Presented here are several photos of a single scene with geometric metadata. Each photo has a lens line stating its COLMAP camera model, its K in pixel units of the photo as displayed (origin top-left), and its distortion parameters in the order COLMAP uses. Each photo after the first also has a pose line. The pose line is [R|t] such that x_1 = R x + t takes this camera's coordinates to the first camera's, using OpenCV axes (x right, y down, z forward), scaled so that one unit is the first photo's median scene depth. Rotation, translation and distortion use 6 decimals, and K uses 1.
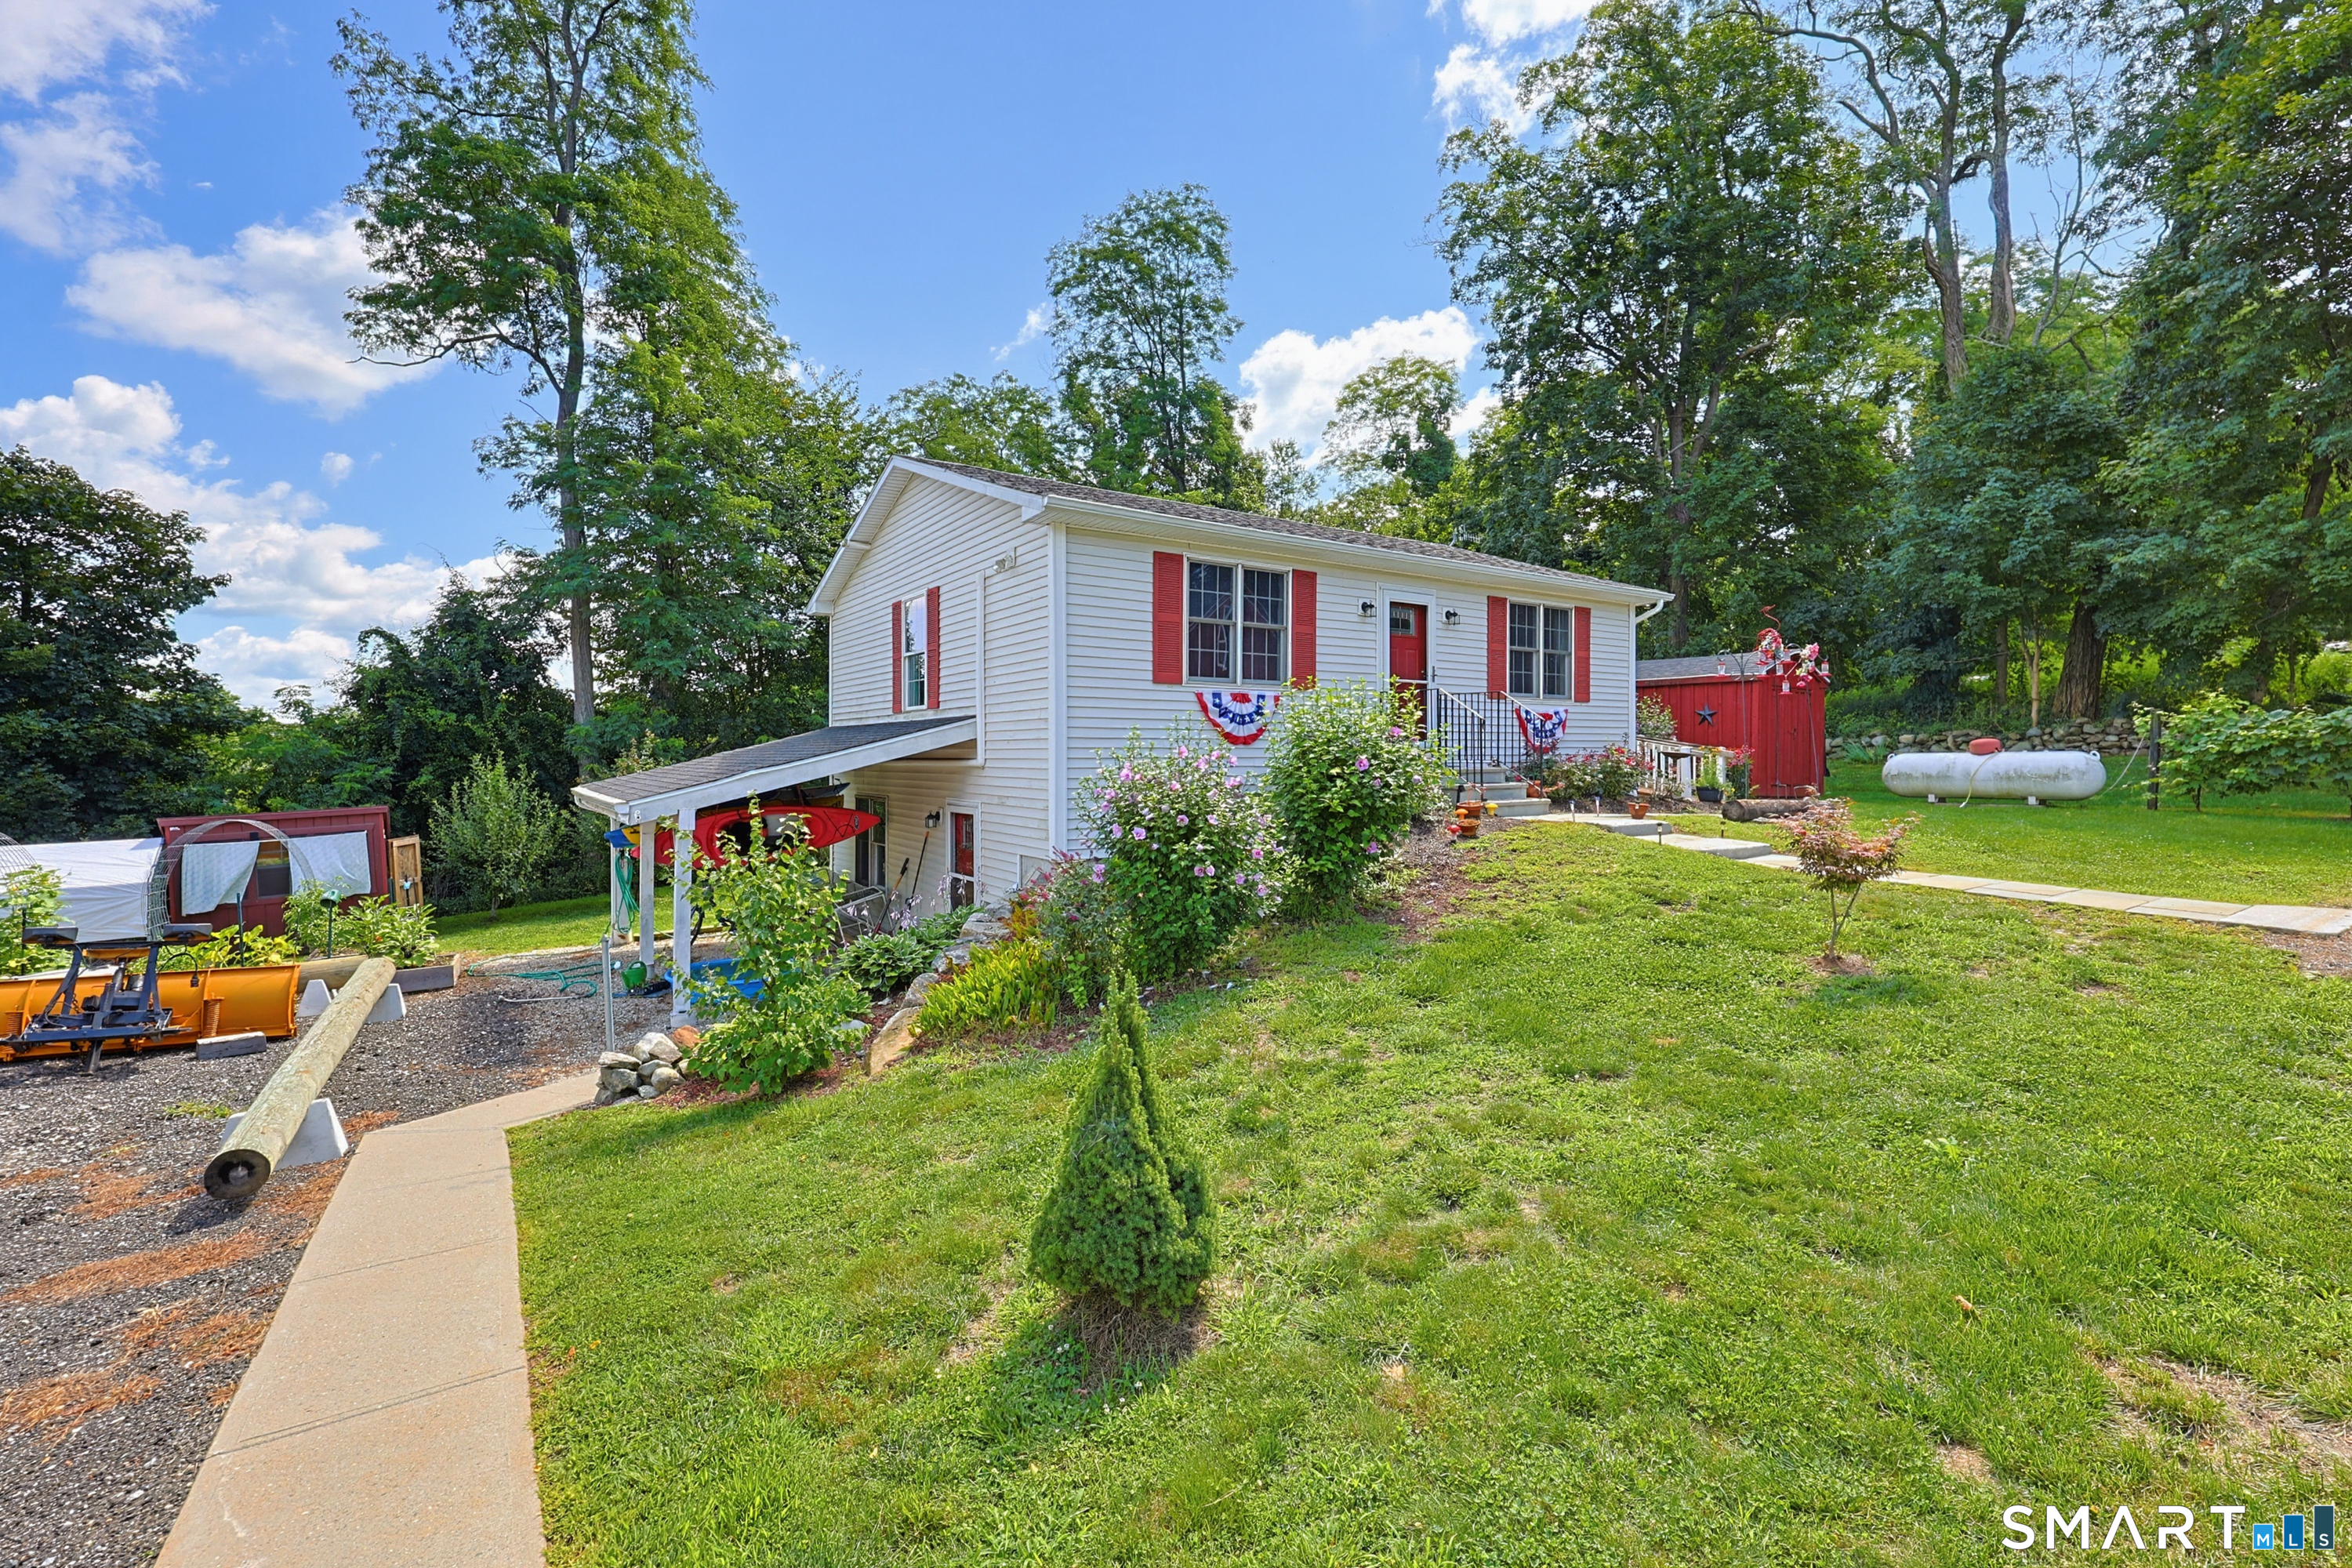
lens RADIAL K [[1011.3, 0, 1184.9], [0, 1011.3, 765.7], [0, 0, 1]] dist [0.004771, -0.002507]
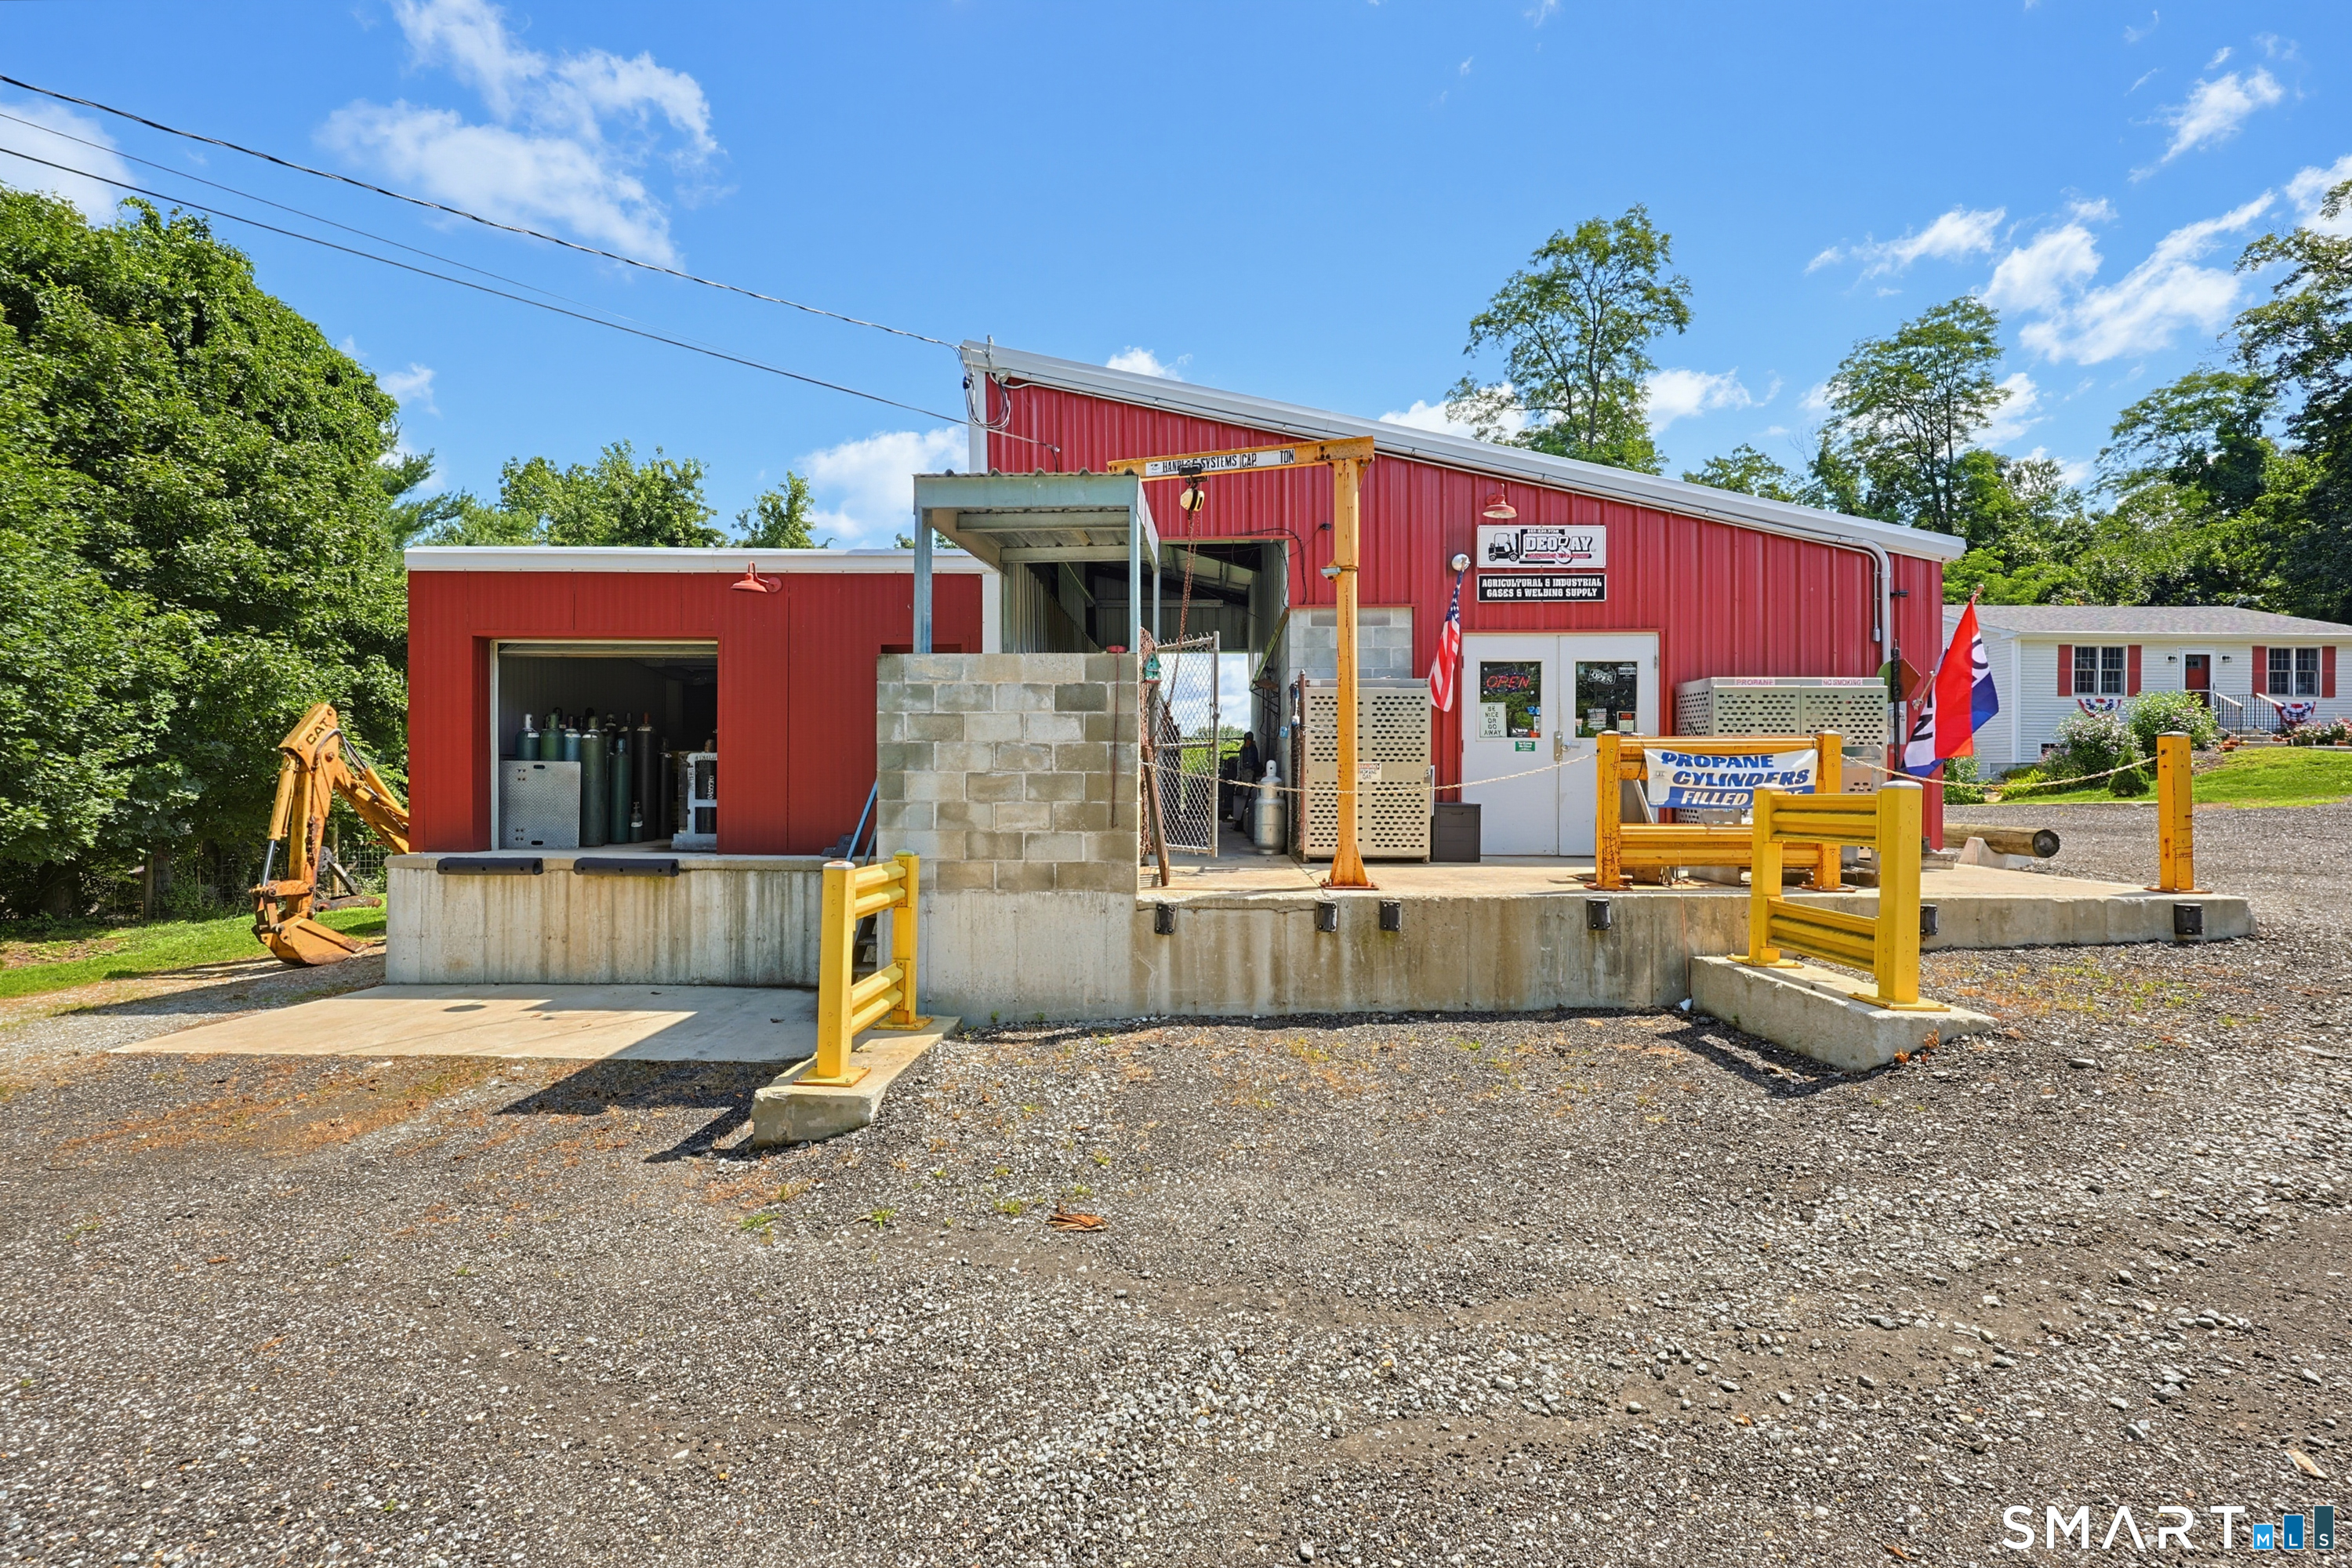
lens RADIAL K [[1011.3, 0, 1169.5], [0, 1011.3, 777.1], [0, 0, 1]] dist [0.004771, -0.002507]
pose [[0.836341, 0.005416, -0.548183, -0.310351], [-0.012035, 0.999892, -0.008482, 0.105634], [0.548077, 0.013691, 0.836316, -1.459631]]
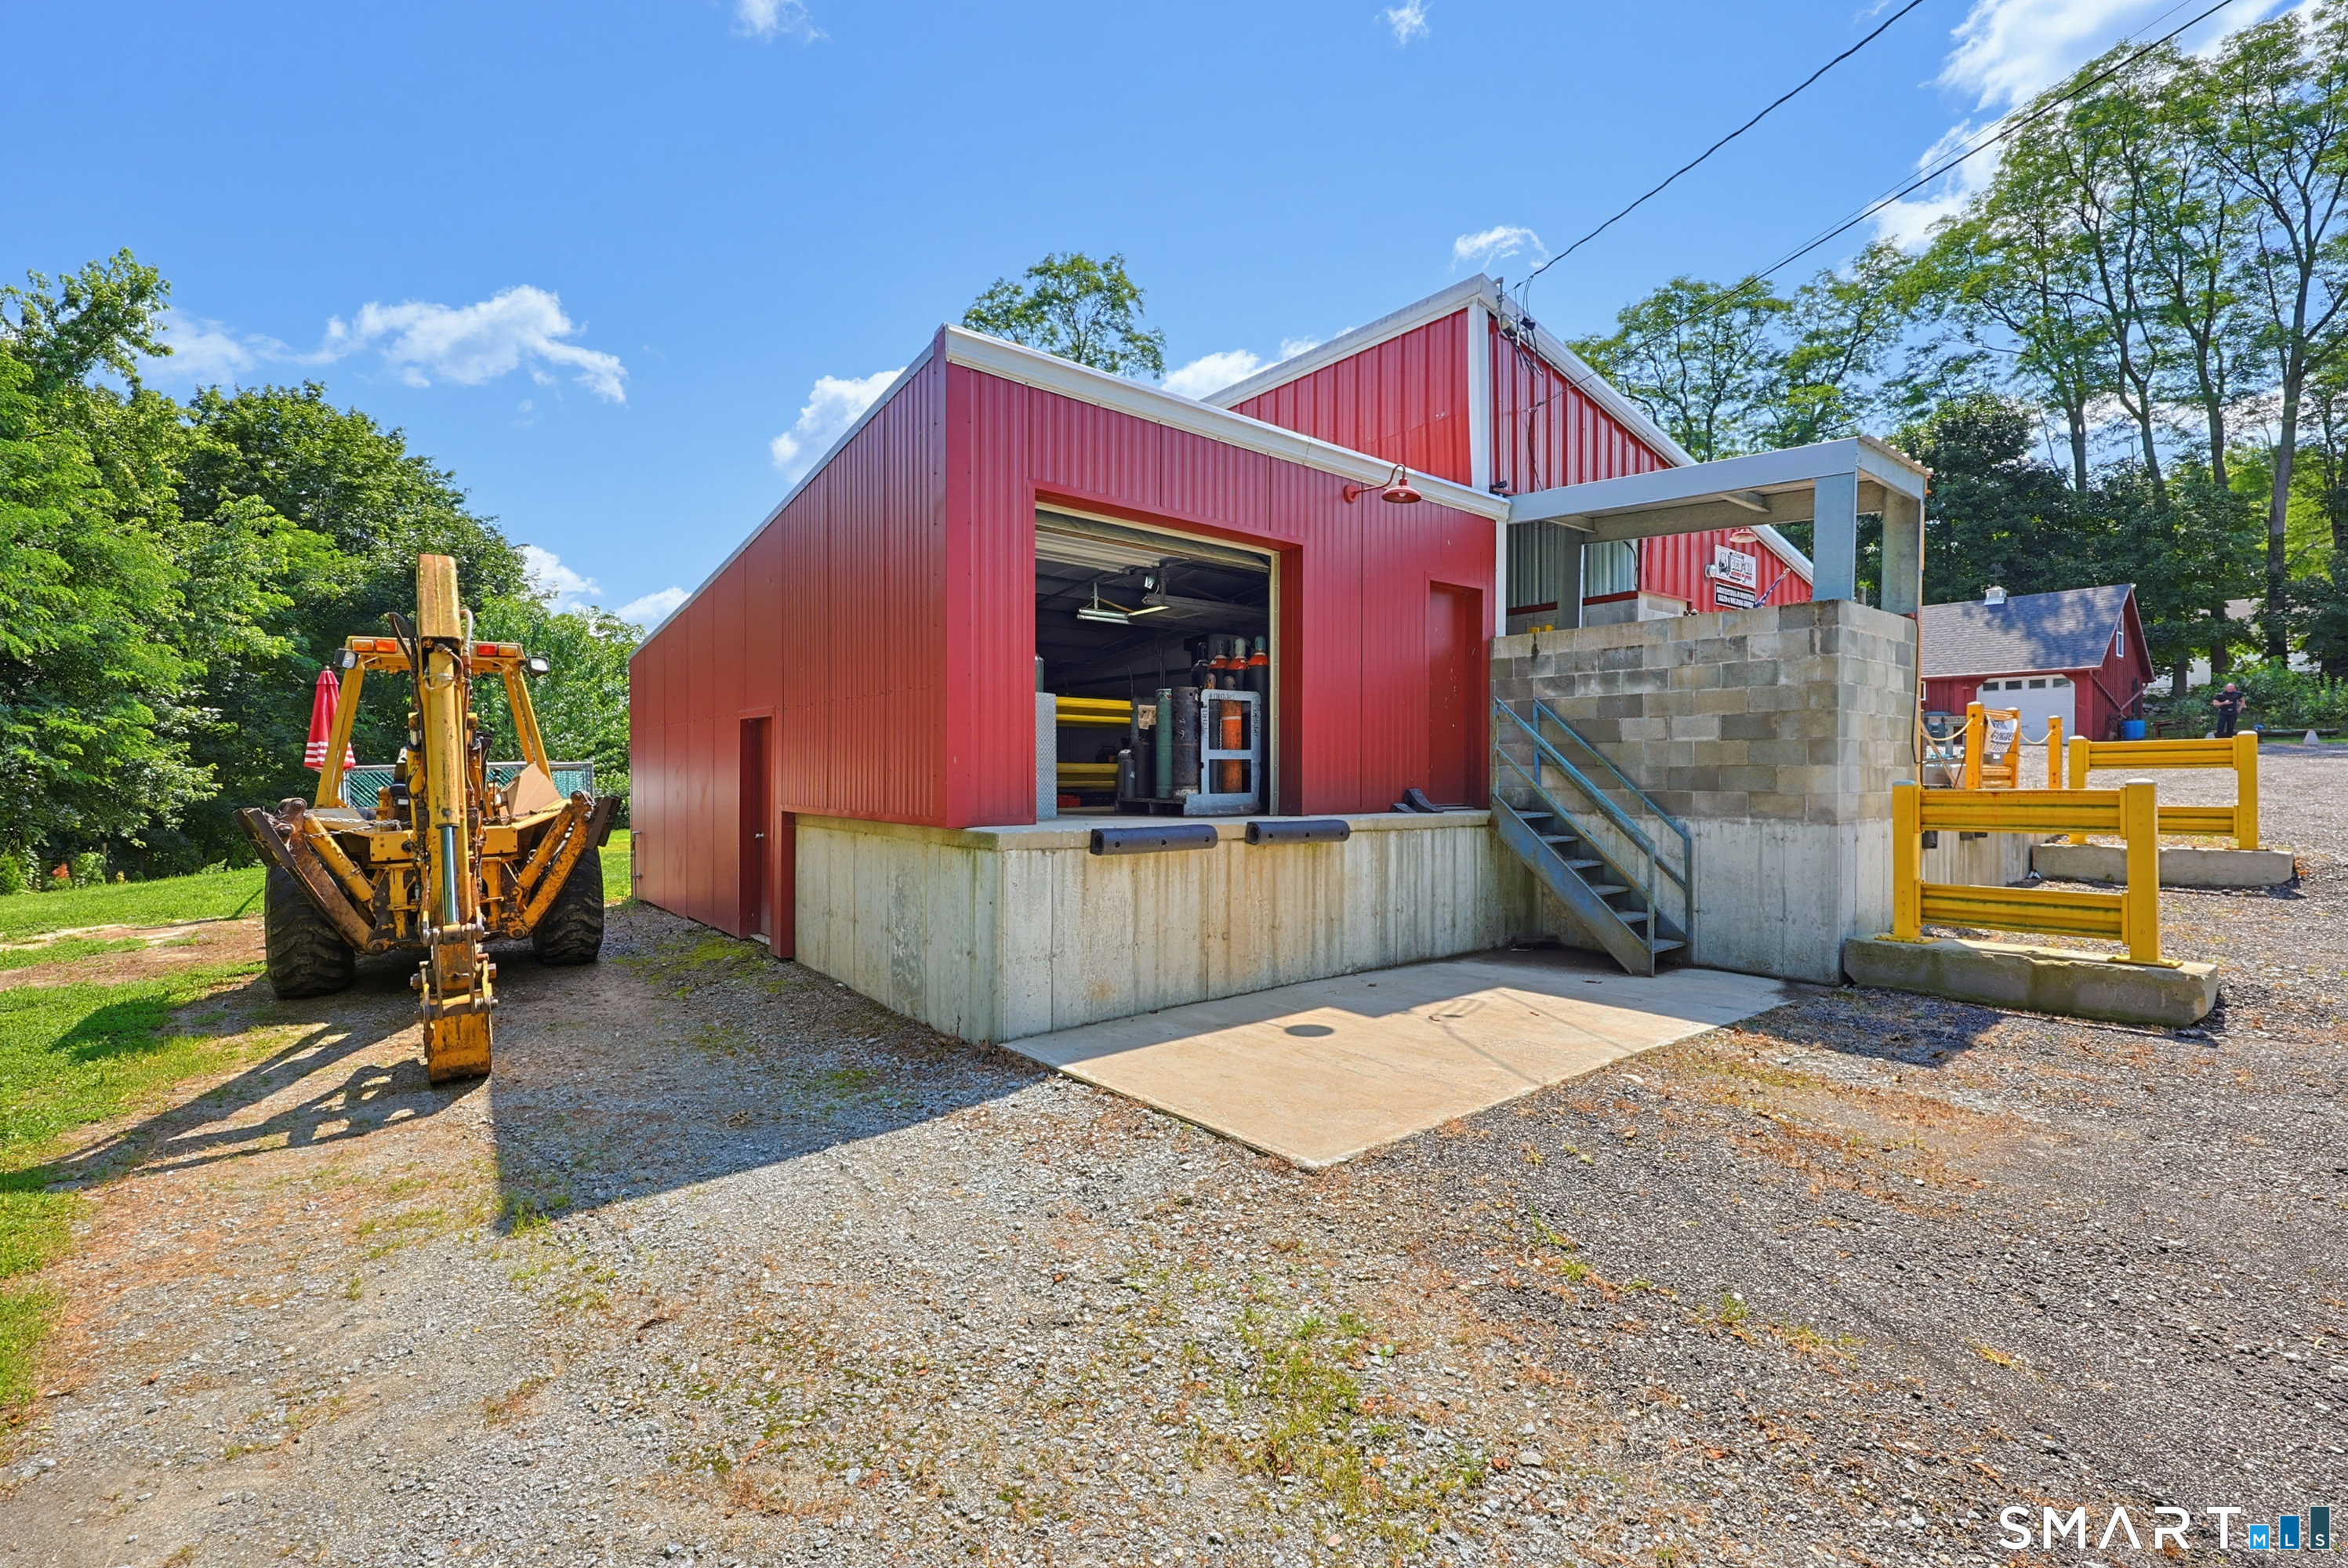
lens RADIAL K [[1009.6, 0, 1175.5], [0, 1009.6, 786.4], [0, 0, 1]] dist [0.004771, -0.002507]
pose [[0.992027, 0.003080, 0.125984, -0.949432], [-0.003332, 0.999993, 0.001794, 0.133393], [-0.125978, -0.002199, 0.992031, -1.568048]]
